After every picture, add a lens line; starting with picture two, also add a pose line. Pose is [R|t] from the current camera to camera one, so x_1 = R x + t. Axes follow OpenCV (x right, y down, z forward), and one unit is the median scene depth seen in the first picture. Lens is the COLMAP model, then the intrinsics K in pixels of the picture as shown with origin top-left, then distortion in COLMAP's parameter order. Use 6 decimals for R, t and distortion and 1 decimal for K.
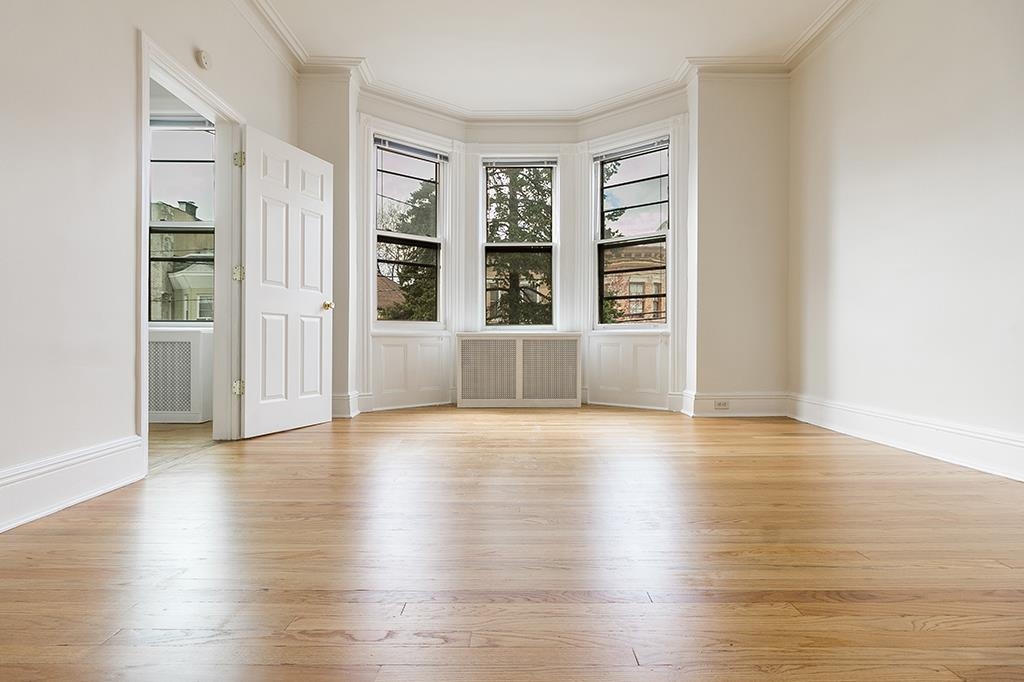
lens RADIAL K [[482.5, 0, 511.3], [0, 482.5, 340.1], [0, 0, 1]] dist [-0.011306, -0.000325]
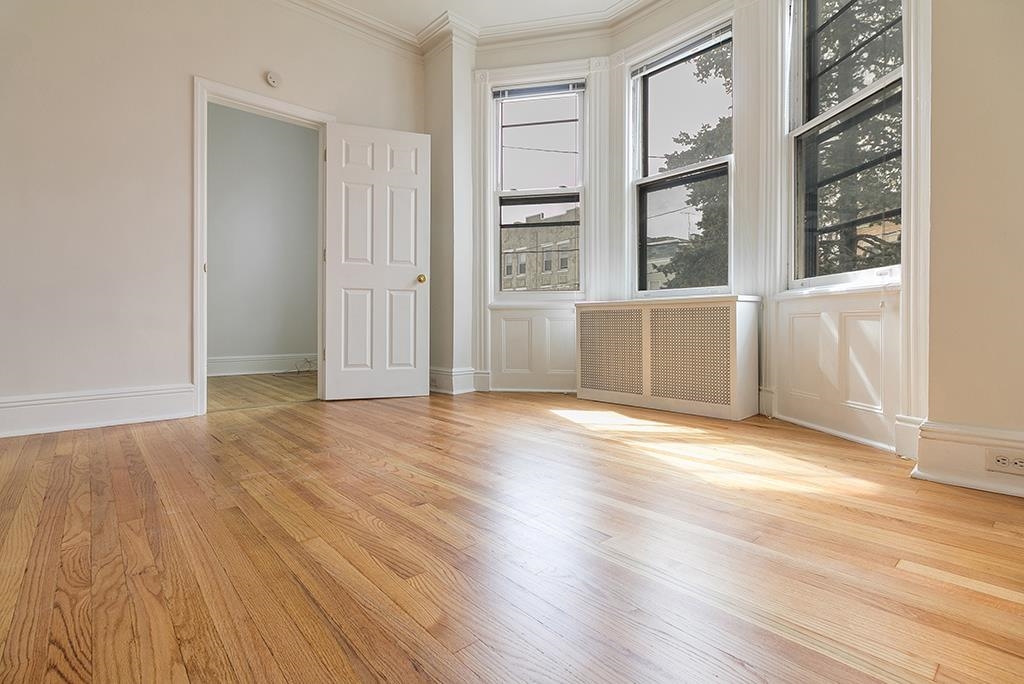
lens RADIAL K [[482.5, 0, 509.7], [0, 482.5, 328.6], [0, 0, 1]] dist [-0.011306, -0.000325]
pose [[0.659130, 0.003648, -0.752020, 0.426811], [0.003271, 0.999965, 0.007717, 0.021379], [0.752022, -0.007546, 0.659095, 0.420976]]
